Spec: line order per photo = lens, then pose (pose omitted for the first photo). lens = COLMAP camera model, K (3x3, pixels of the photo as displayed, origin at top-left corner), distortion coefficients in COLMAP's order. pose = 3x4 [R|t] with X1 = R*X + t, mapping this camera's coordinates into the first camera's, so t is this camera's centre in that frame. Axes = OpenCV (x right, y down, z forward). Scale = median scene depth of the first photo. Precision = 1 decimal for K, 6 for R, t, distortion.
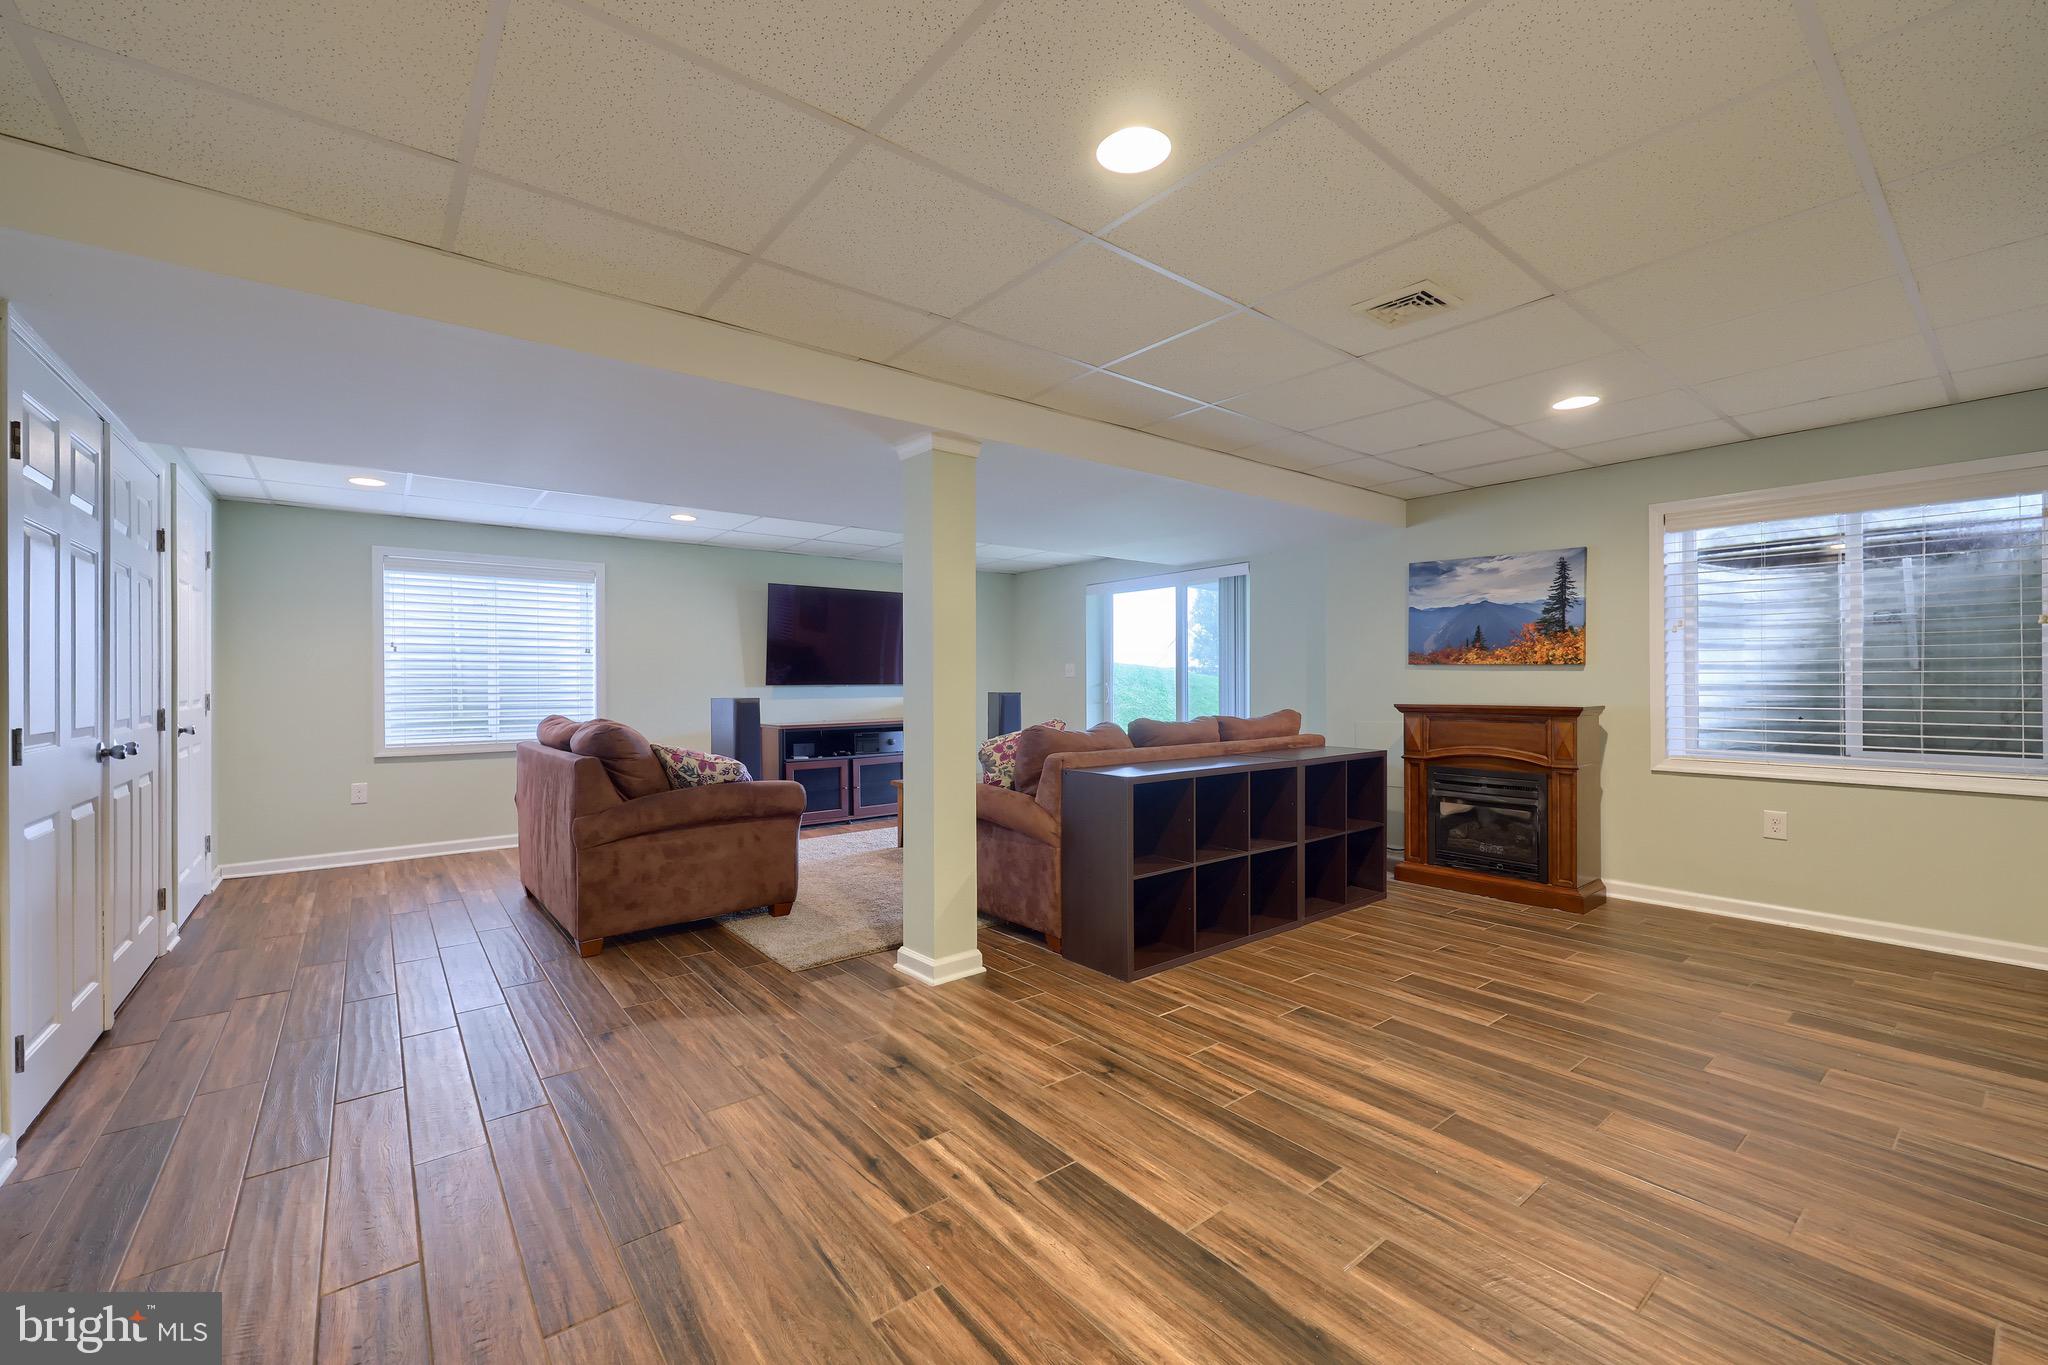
lens RADIAL K [[832.1, 0, 1025.0], [0, 832.1, 685.2], [0, 0, 1]] dist [-0.002862, -0.000003]
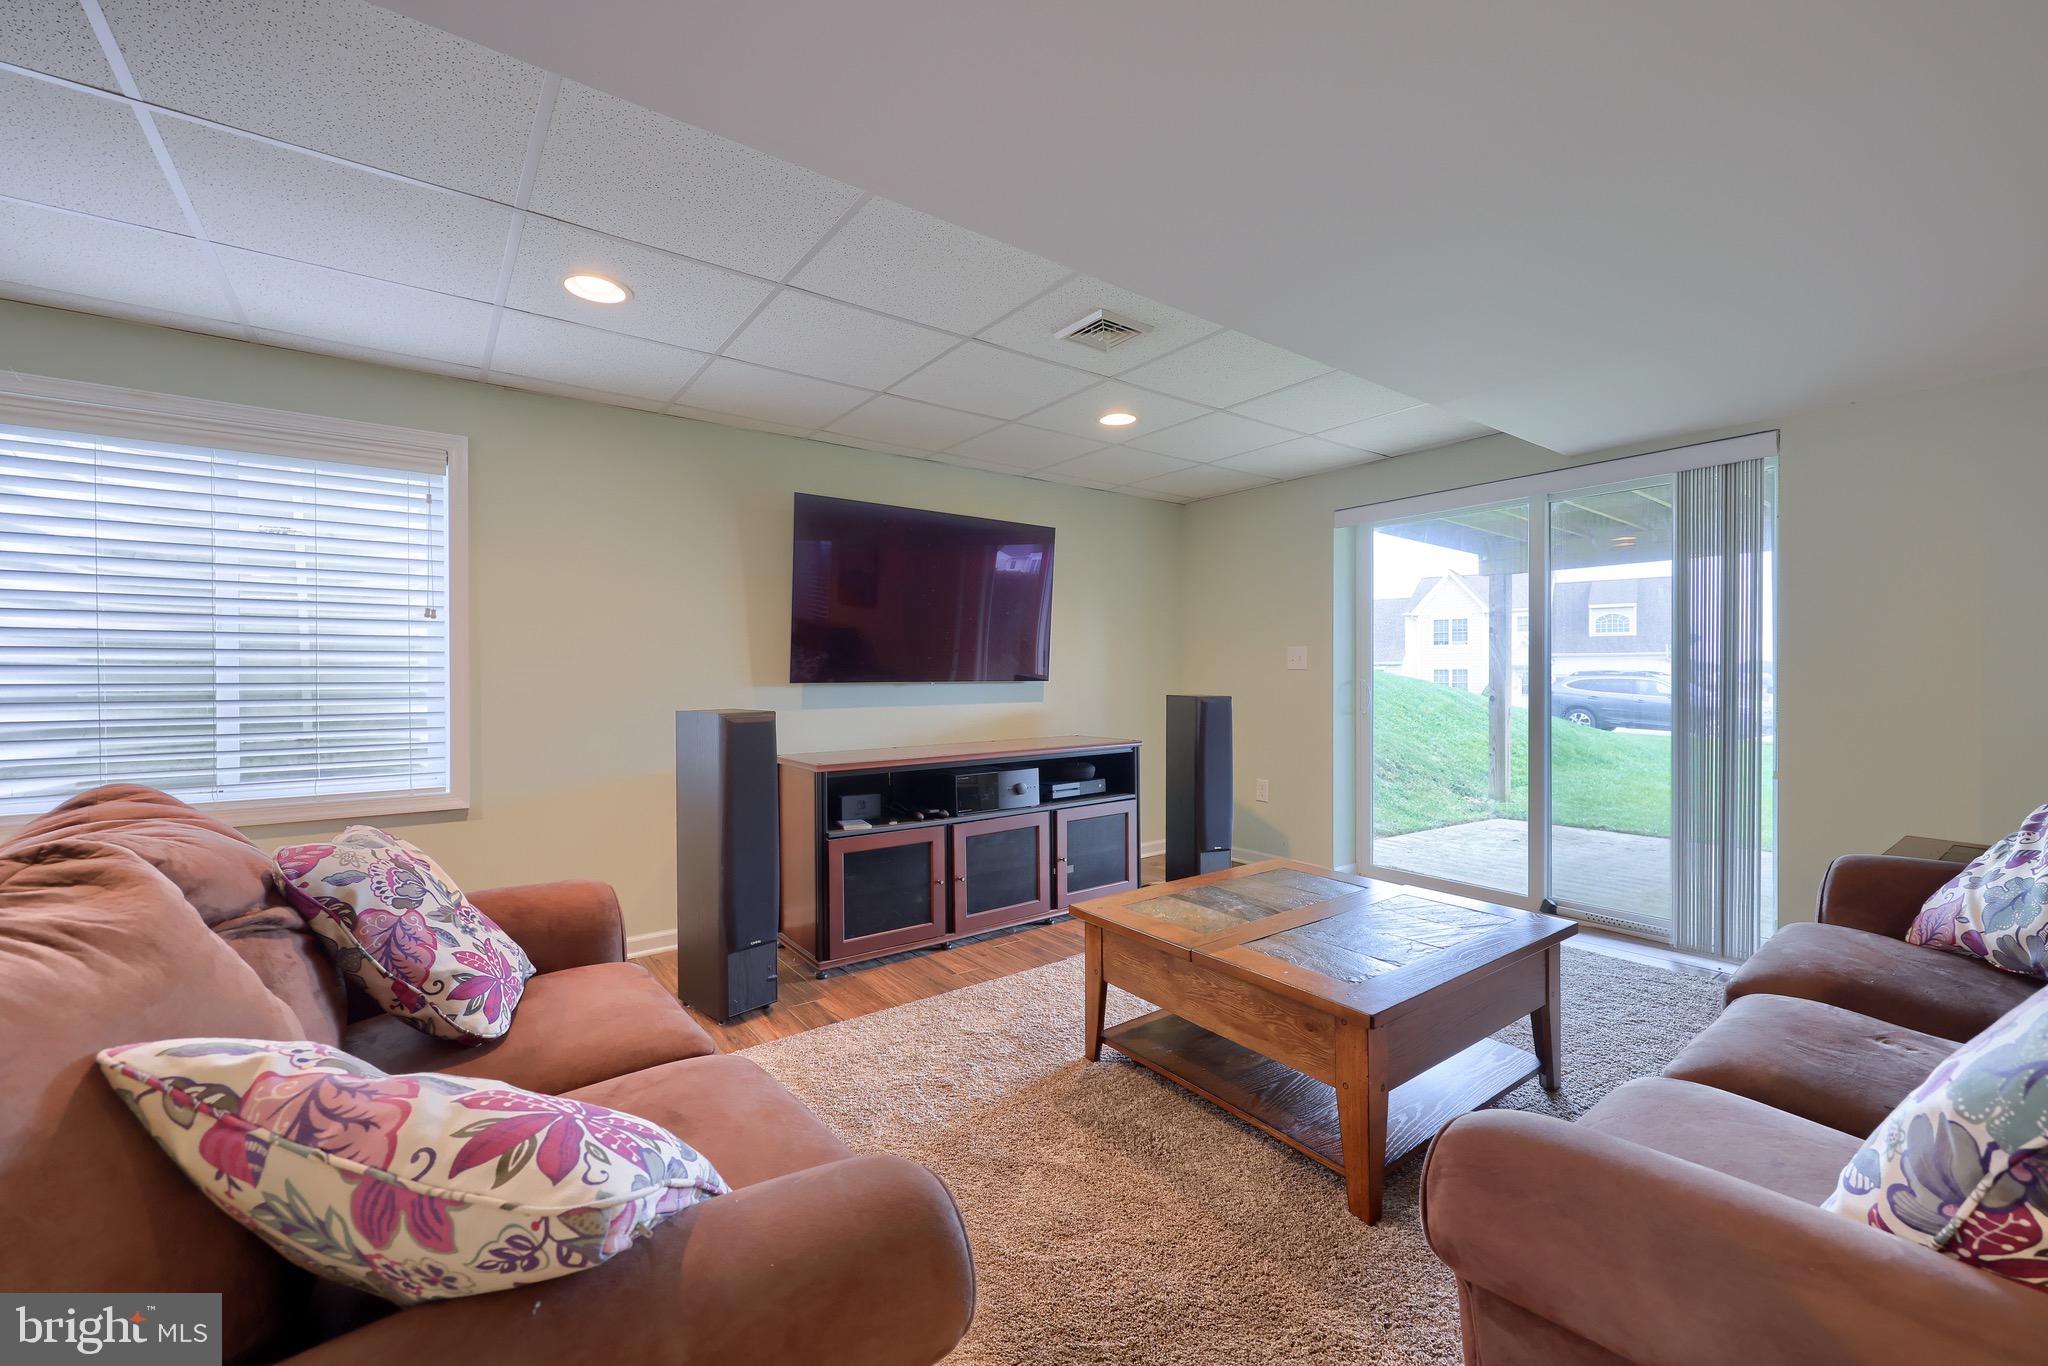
lens RADIAL K [[832.1, 0, 1025.0], [0, 832.1, 685.7], [0, 0, 1]] dist [-0.002862, -0.000003]
pose [[0.999486, 0.005999, -0.031480, -0.147350], [-0.005749, 0.999951, 0.008027, -0.003721], [0.031526, -0.007842, 0.999472, 0.482483]]
